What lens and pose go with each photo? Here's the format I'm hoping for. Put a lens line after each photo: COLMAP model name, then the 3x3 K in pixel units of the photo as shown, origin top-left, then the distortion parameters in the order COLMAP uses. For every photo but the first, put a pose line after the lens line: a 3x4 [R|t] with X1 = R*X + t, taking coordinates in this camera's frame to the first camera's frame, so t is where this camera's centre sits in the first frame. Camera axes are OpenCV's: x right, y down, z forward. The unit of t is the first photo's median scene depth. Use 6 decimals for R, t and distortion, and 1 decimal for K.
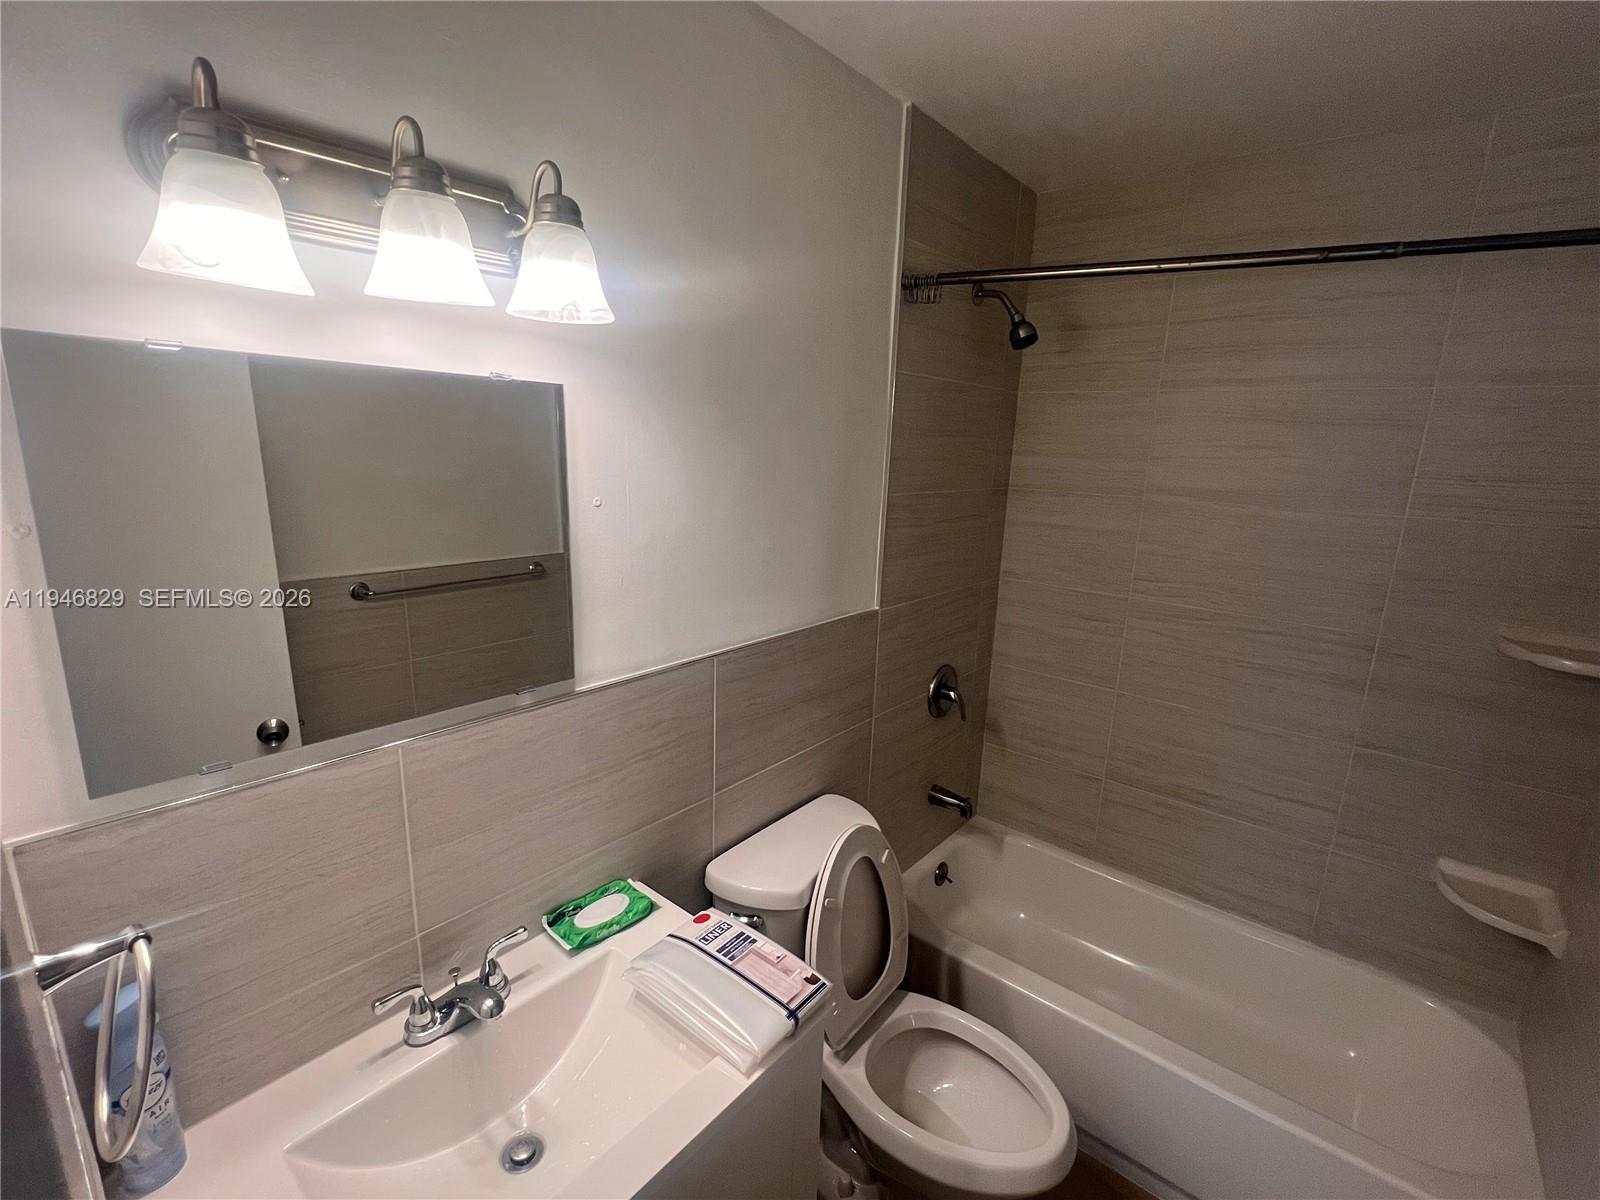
lens RADIAL K [[729.1, 0, 801.6], [0, 729.1, 601.6], [0, 0, 1]] dist [-0.003803, -0.001275]
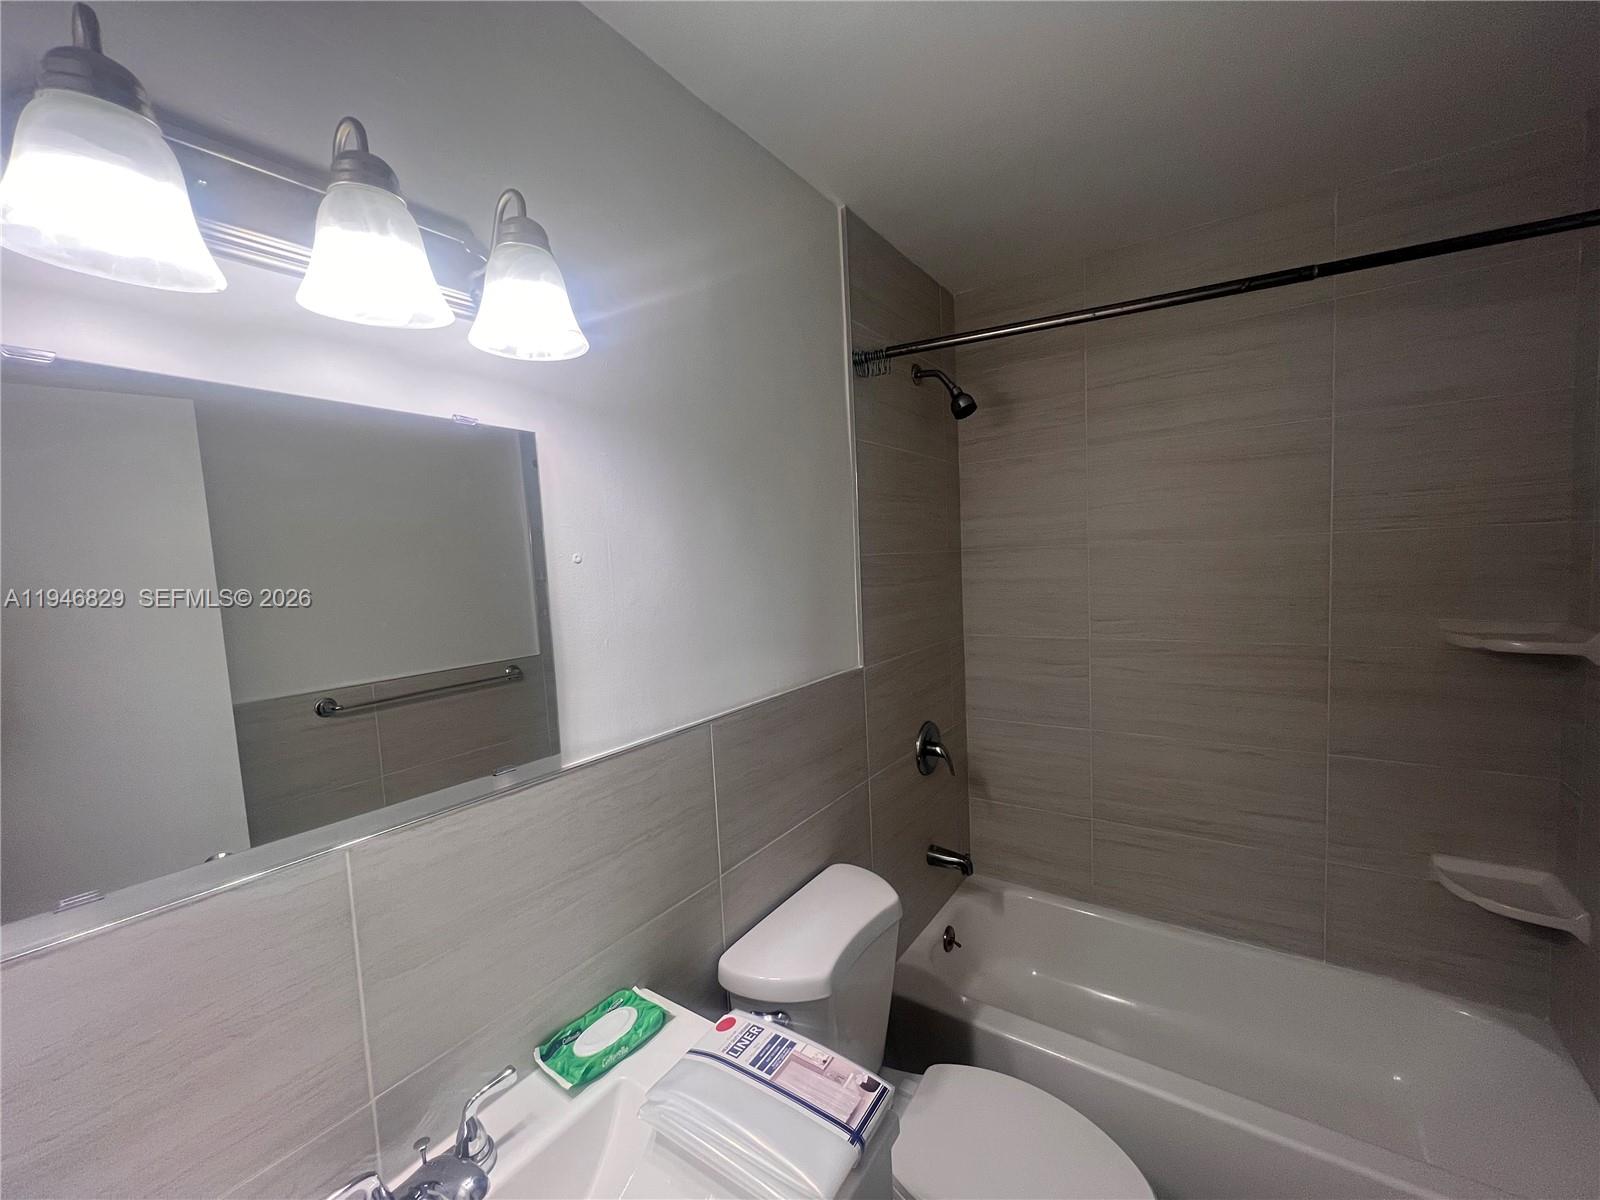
lens RADIAL K [[643.9, 0, 802.9], [0, 643.9, 600.0], [0, 0, 1]] dist [-0.005554, 0.000487]
pose [[0.992647, -0.089545, 0.081443, -0.047654], [0.100964, 0.983661, -0.149058, 0.049817], [-0.066765, 0.156185, 0.985469, 0.129561]]
